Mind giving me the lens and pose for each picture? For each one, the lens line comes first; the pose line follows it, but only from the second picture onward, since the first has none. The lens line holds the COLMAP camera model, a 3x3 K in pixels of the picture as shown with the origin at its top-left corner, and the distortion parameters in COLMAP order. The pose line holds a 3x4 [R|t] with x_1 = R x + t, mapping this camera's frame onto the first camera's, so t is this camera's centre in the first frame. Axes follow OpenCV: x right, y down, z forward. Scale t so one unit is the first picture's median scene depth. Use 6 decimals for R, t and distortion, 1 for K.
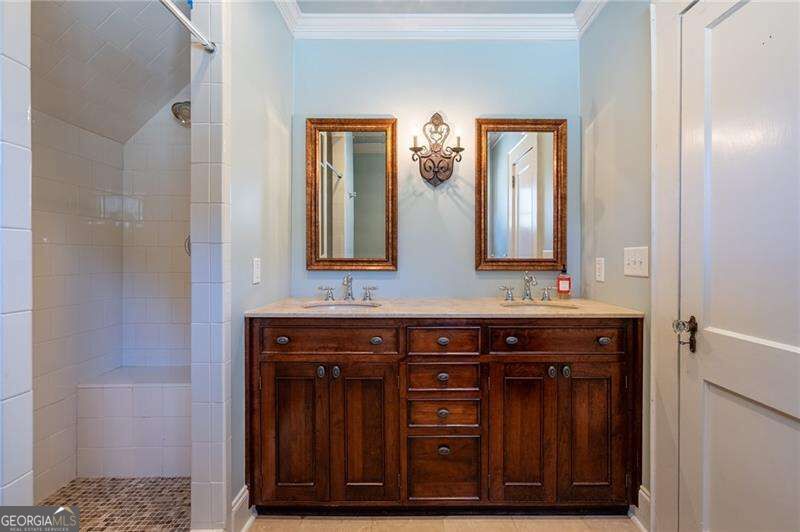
lens RADIAL K [[365.0, 0, 398.7], [0, 365.0, 256.7], [0, 0, 1]] dist [-0.000582, 0.000375]
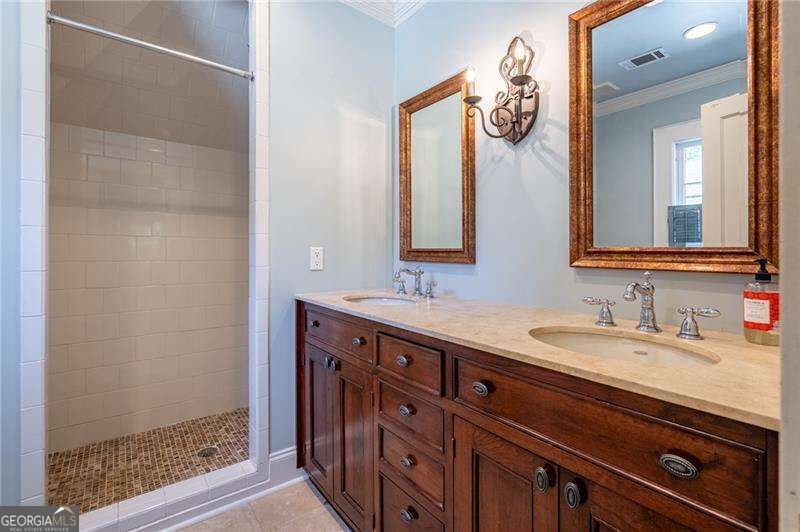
lens RADIAL K [[361.3, 0, 401.3], [0, 361.3, 247.0], [0, 0, 1]] dist [0.001039, 0.000217]
pose [[0.625715, -0.006314, -0.780026, 0.503058], [0.004010, 0.999980, -0.004878, 0.005244], [0.780042, -0.000075, 0.625728, 0.404468]]
